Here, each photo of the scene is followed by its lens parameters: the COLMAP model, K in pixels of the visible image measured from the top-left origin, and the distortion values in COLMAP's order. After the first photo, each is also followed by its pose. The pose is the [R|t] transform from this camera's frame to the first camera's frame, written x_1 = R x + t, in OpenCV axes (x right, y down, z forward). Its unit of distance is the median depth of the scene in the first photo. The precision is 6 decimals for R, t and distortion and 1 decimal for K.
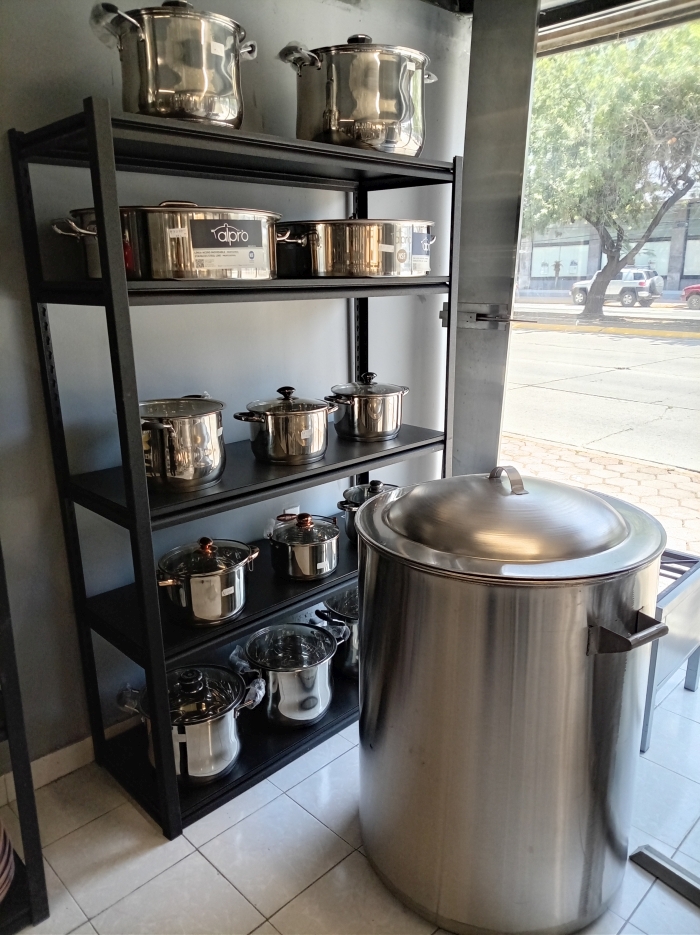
lens RADIAL K [[693.4, 0, 349.6], [0, 693.4, 464.4], [0, 0, 1]] dist [0.035396, -0.057417]
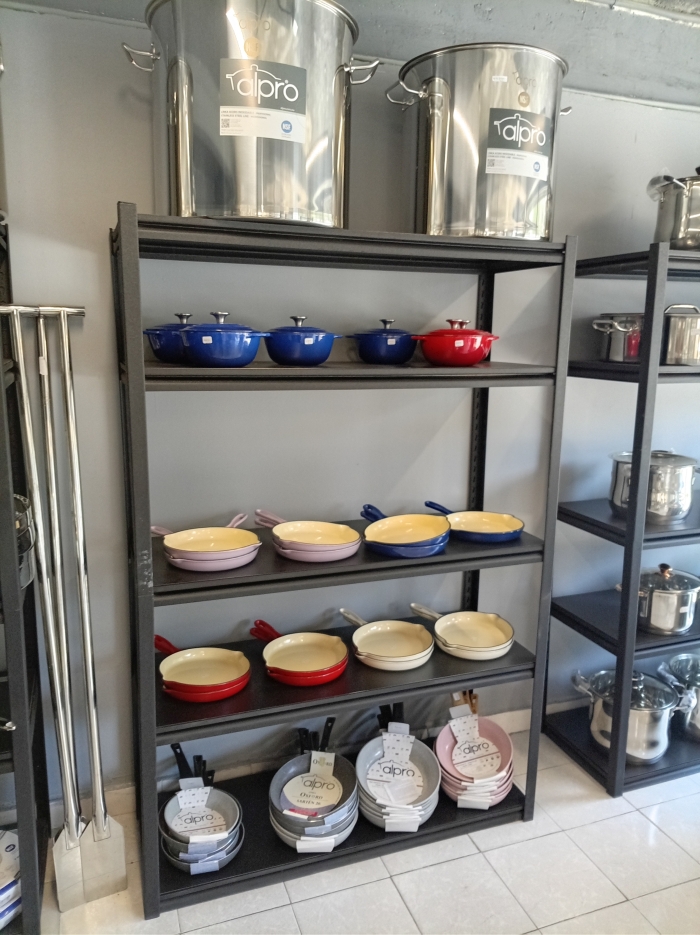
lens RADIAL K [[693.4, 0, 350.8], [0, 693.4, 473.4], [0, 0, 1]] dist [0.035396, -0.057417]
pose [[0.906634, 0.094621, -0.411172, -0.225236], [-0.121511, 0.991796, -0.039695, 0.063143], [0.404043, 0.085951, 0.910693, -0.399482]]
